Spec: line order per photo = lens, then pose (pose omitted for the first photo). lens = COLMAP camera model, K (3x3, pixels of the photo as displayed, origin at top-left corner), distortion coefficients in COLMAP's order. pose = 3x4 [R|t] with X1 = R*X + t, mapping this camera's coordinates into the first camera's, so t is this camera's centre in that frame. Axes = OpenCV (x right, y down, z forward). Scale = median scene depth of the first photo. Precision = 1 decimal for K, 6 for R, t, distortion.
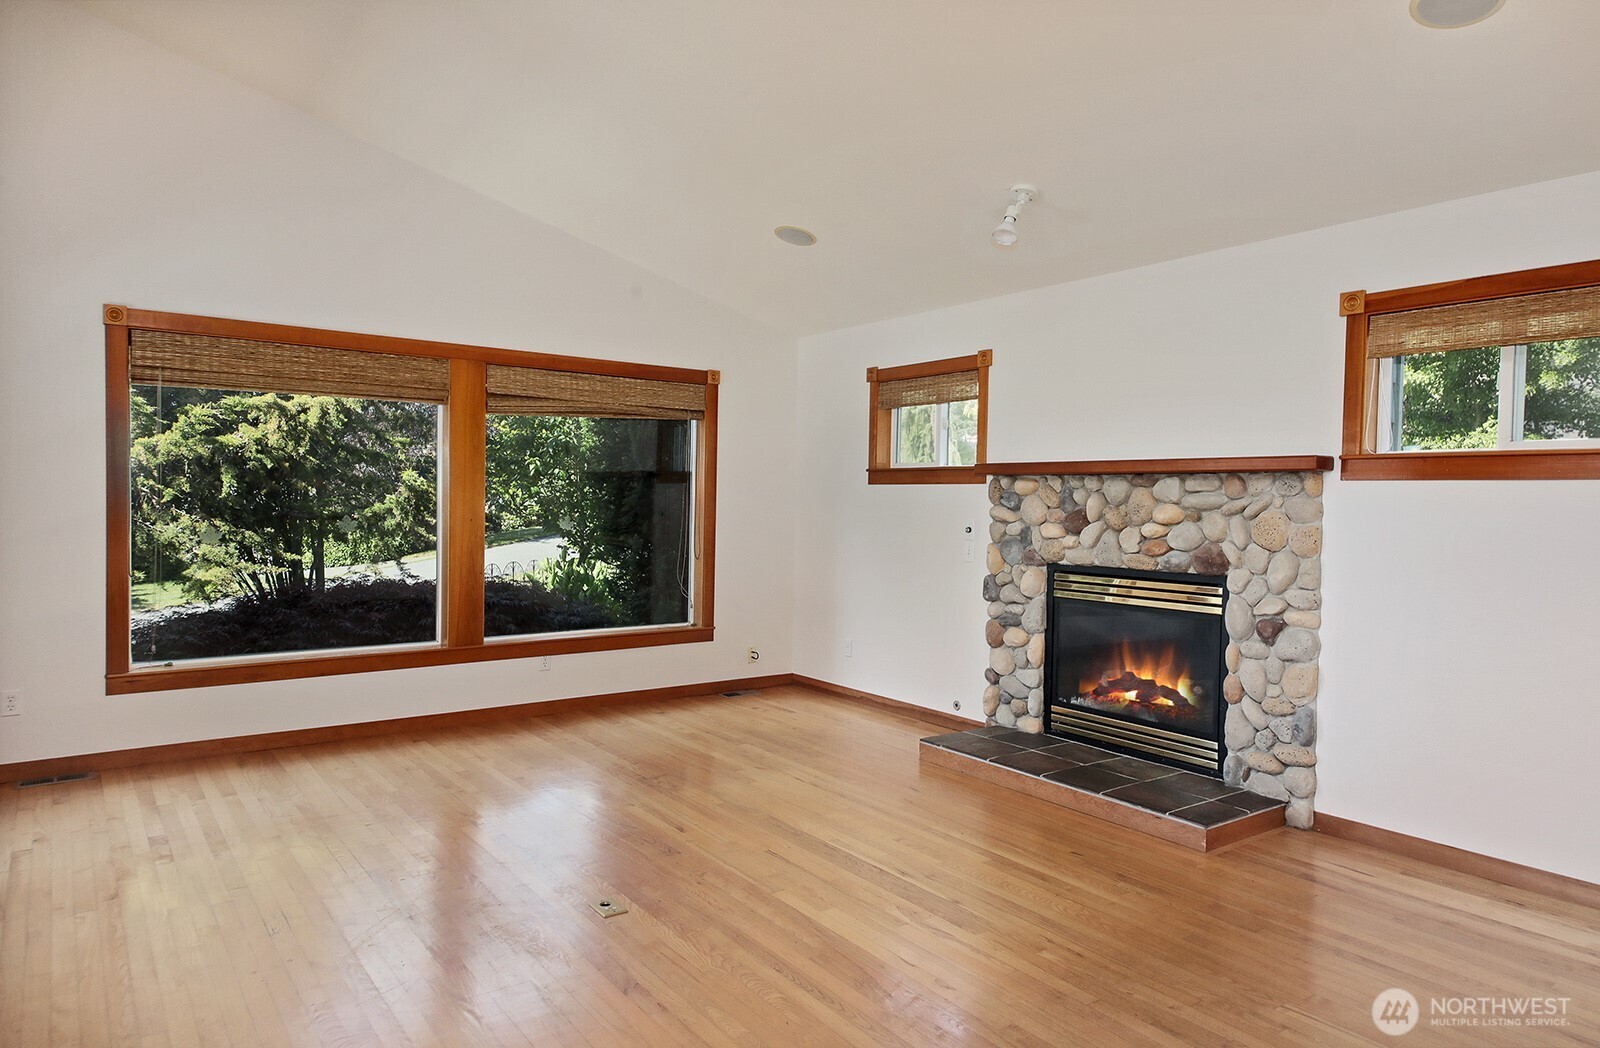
lens RADIAL K [[946.2, 0, 810.8], [0, 946.2, 528.4], [0, 0, 1]] dist [0.042940, 0.000350]
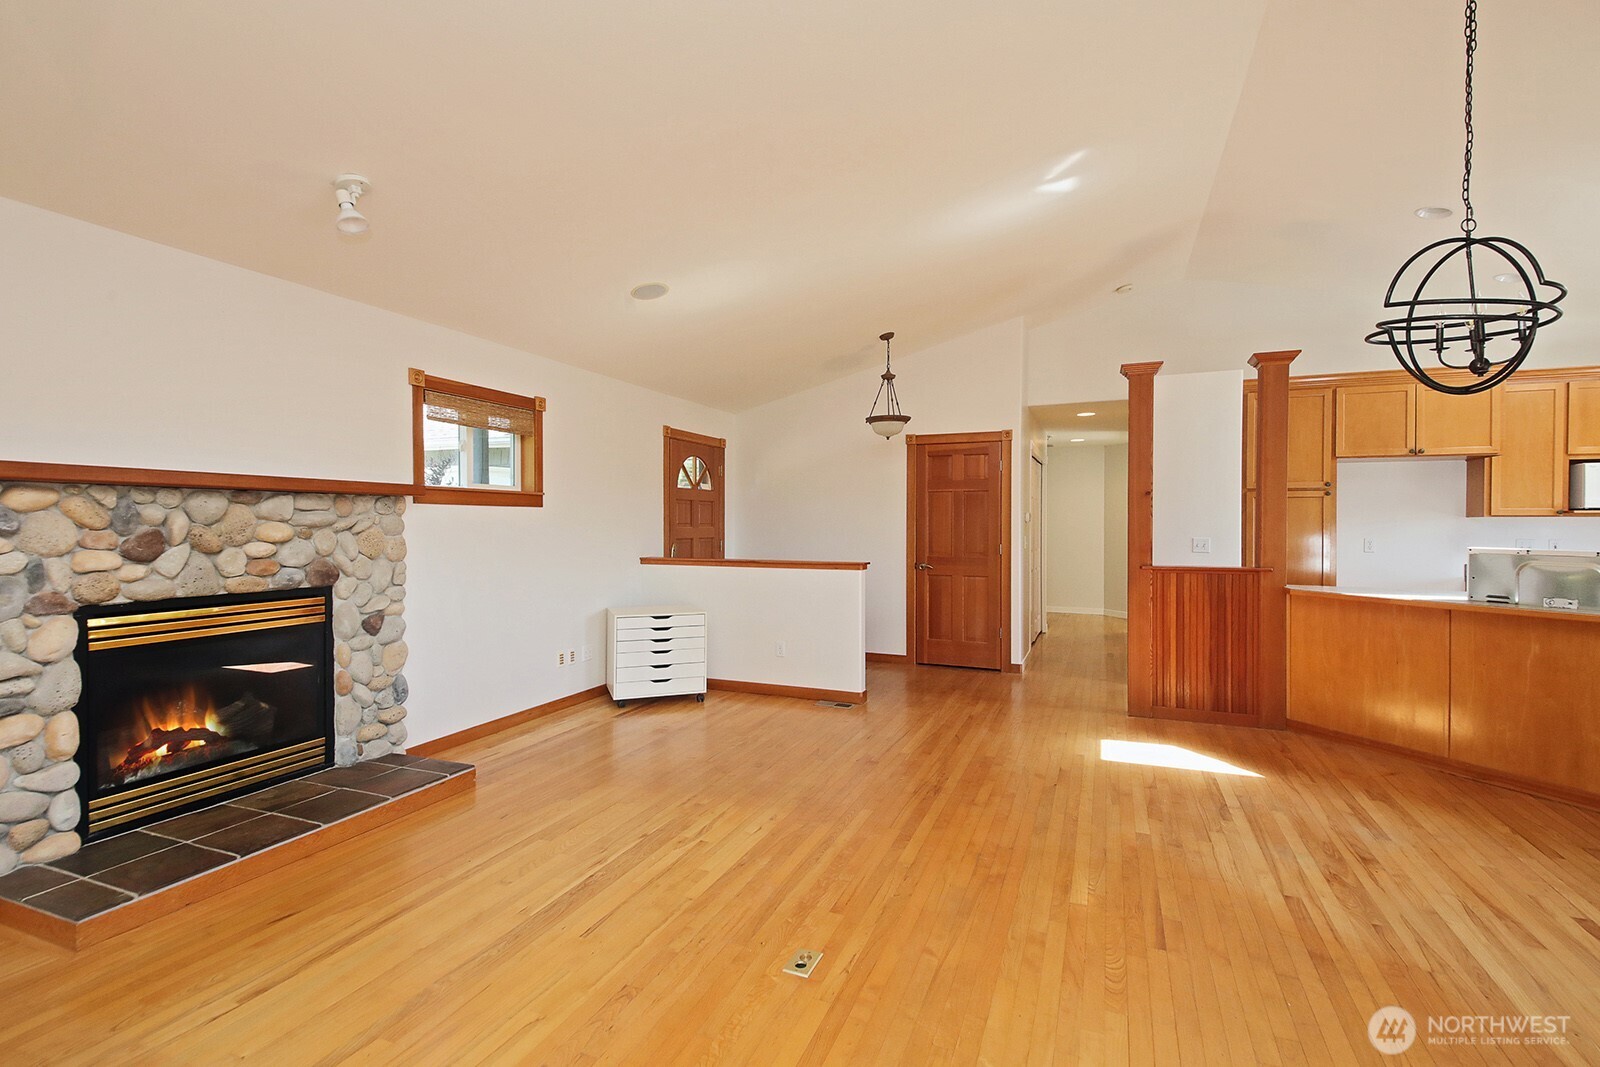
lens RADIAL K [[742.9, 0, 790.2], [0, 742.9, 524.2], [0, 0, 1]] dist [0.003303, -0.000672]
pose [[-0.487361, -0.019931, 0.872973, -0.550474], [0.017741, 0.999307, 0.032720, -0.038222], [-0.873020, 0.031434, -0.486670, 0.888337]]
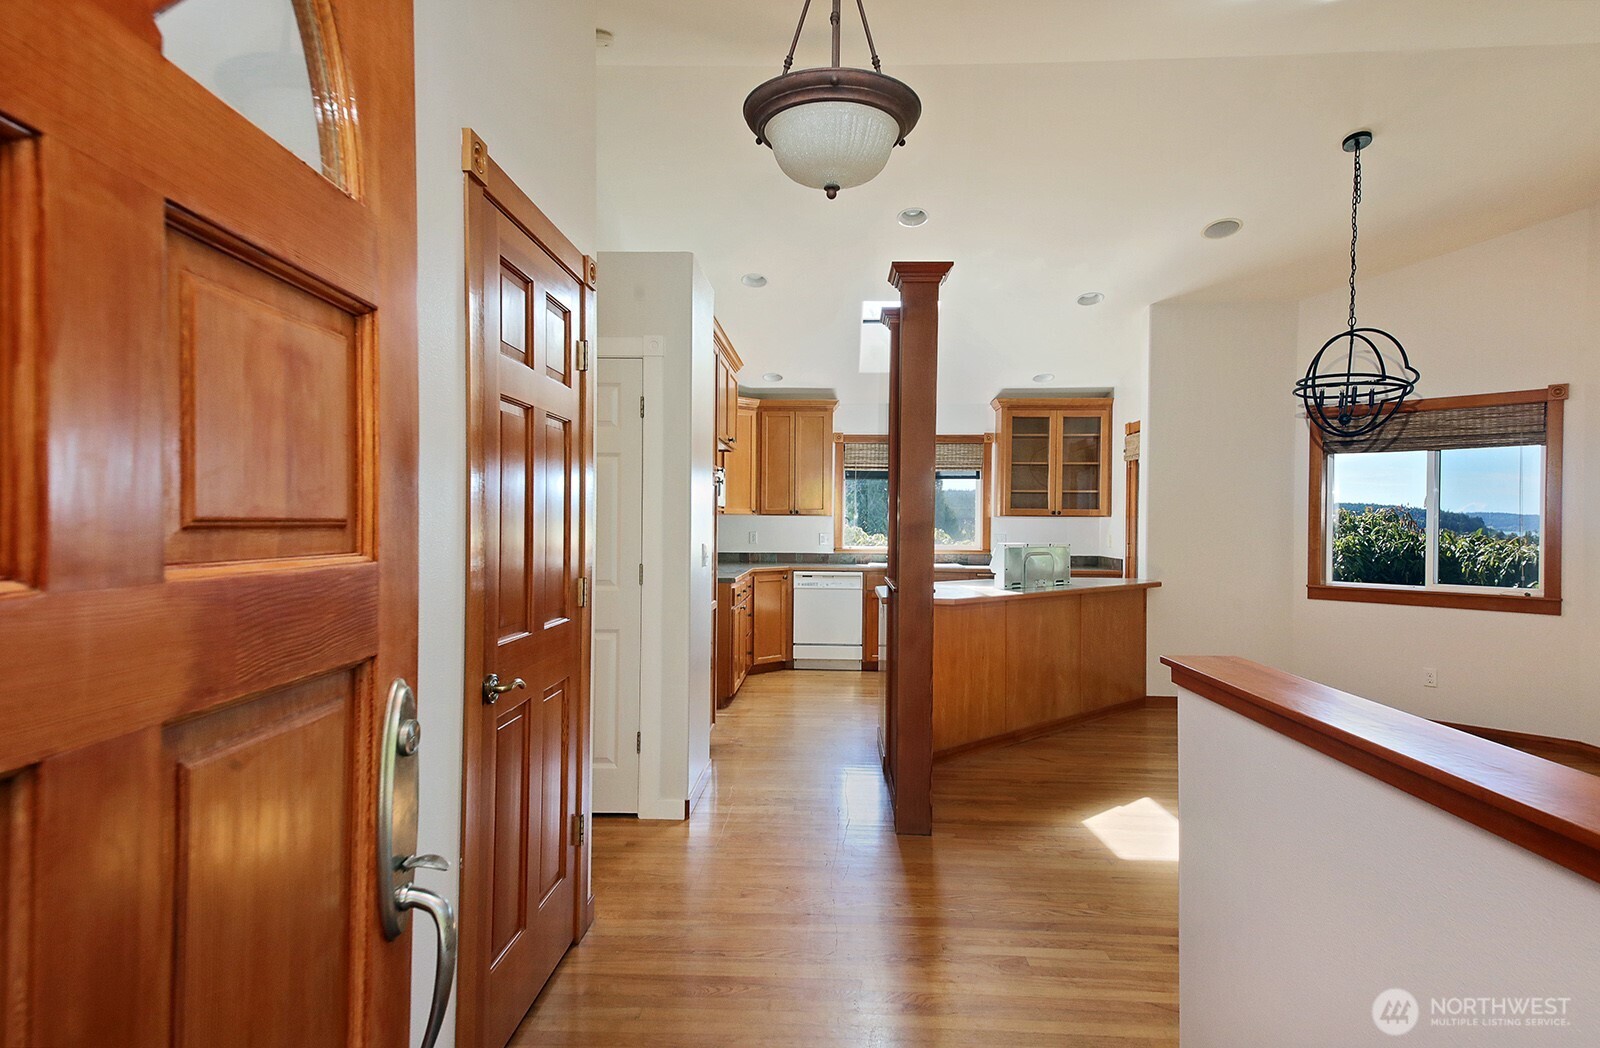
lens RADIAL K [[877.6, 0, 778.2], [0, 877.6, 523.5], [0, 0, 1]] dist [0.033123, -0.002336]
pose [[-0.662684, -0.020505, -0.748618, 0.832343], [-0.044401, 0.998942, 0.011943, 0.002765], [0.747582, 0.041154, -0.662894, 0.349520]]
